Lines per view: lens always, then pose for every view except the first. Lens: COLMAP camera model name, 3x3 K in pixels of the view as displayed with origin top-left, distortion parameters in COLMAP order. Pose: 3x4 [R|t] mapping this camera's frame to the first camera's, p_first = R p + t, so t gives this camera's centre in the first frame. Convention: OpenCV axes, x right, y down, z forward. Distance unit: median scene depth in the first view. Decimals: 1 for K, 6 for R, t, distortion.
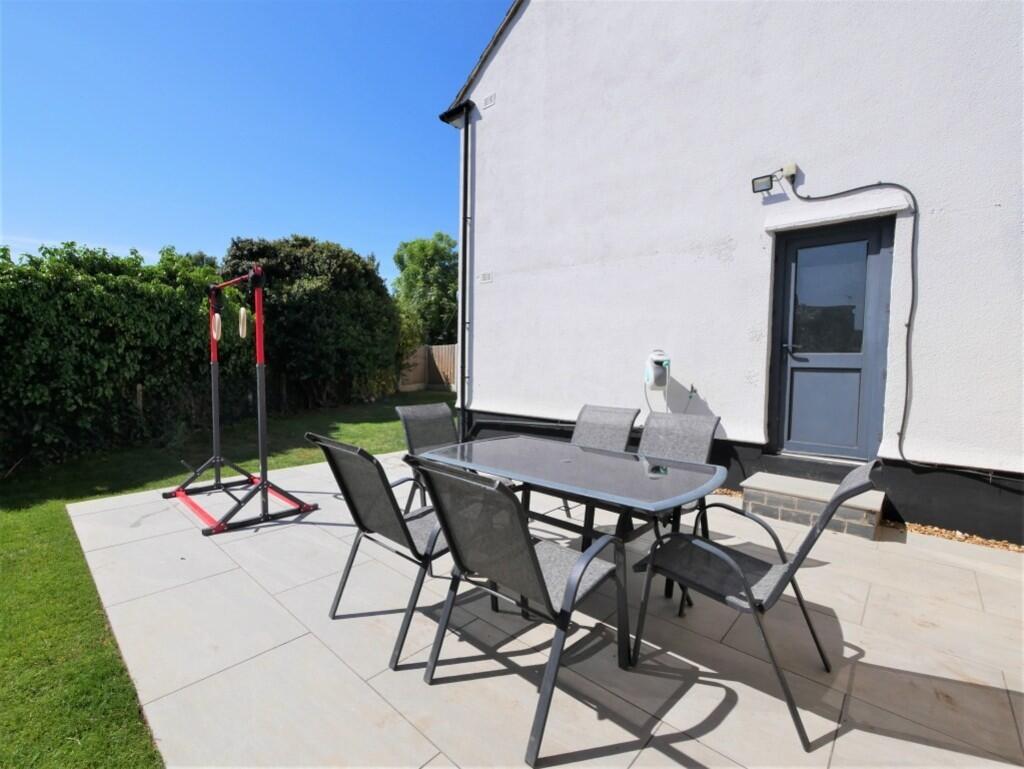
lens RADIAL K [[448.0, 0, 527.2], [0, 448.0, 387.0], [0, 0, 1]] dist [0.003772, 0.000091]
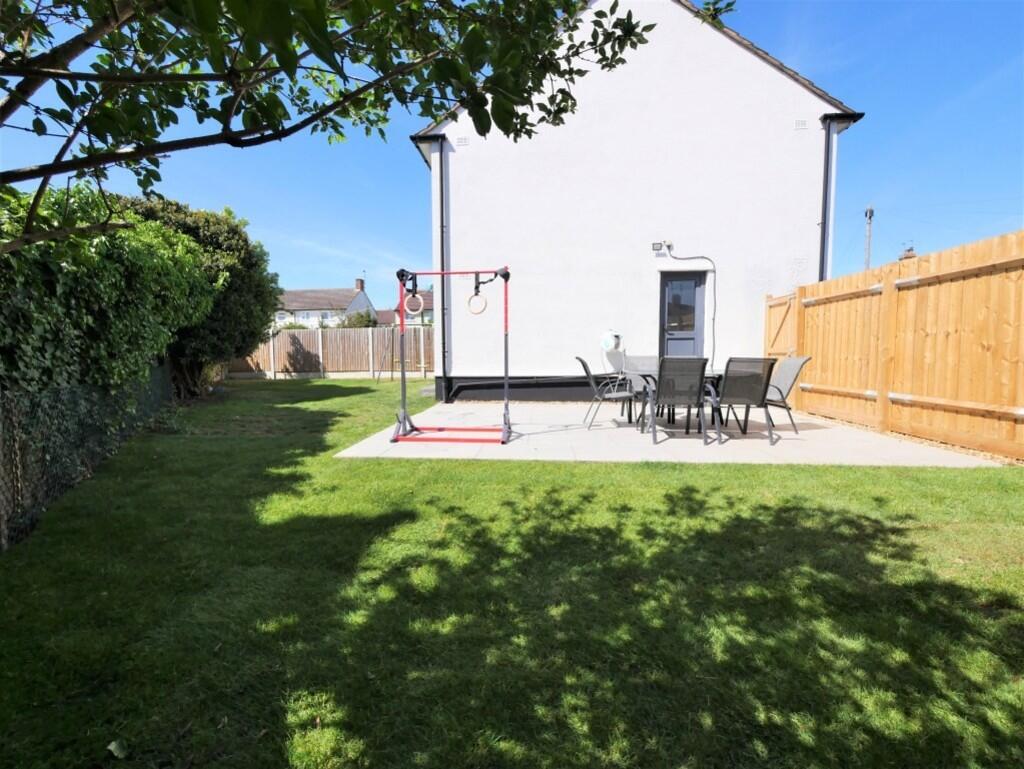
lens RADIAL K [[422.0, 0, 514.6], [0, 422.0, 382.5], [0, 0, 1]] dist [-0.013618, 0.001394]
pose [[0.796896, -0.060176, 0.601112, -0.476193], [0.050738, 0.998178, 0.032662, 0.025030], [-0.601982, 0.004471, 0.798497, -0.048533]]
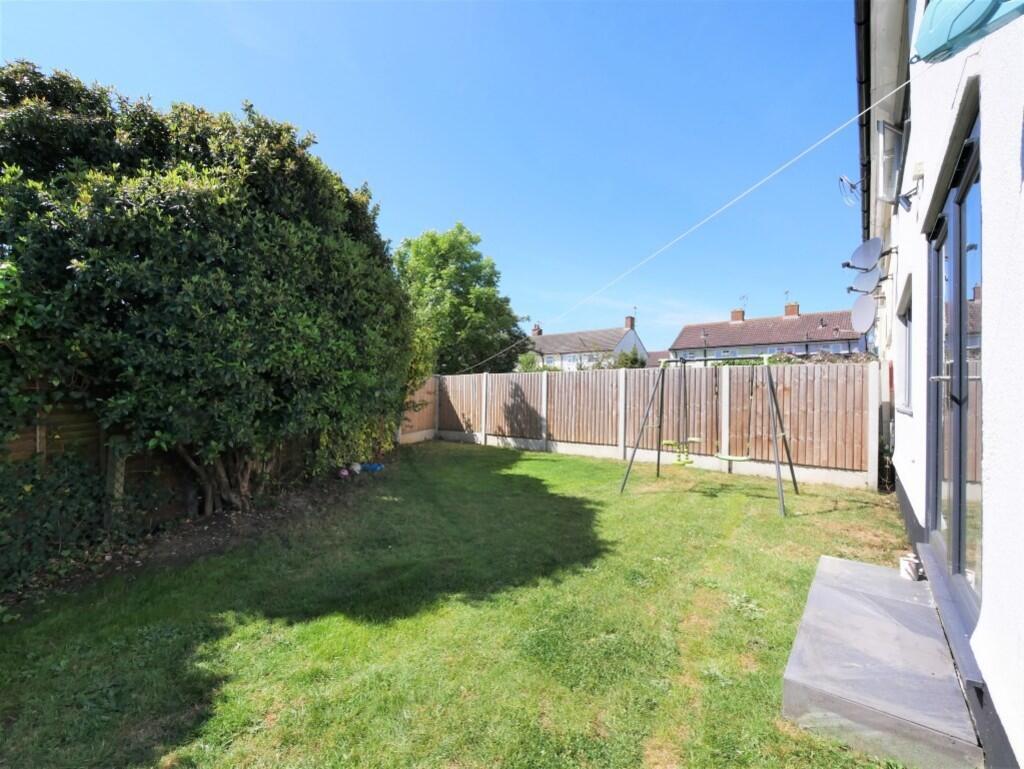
lens RADIAL K [[422.0, 0, 512.5], [0, 422.0, 387.9], [0, 0, 1]] dist [-0.013618, 0.001394]
pose [[0.999840, 0.003524, 0.017535, -0.210962], [-0.002228, 0.997300, -0.073403, -0.044489], [-0.017746, 0.073352, 0.997148, 0.613761]]
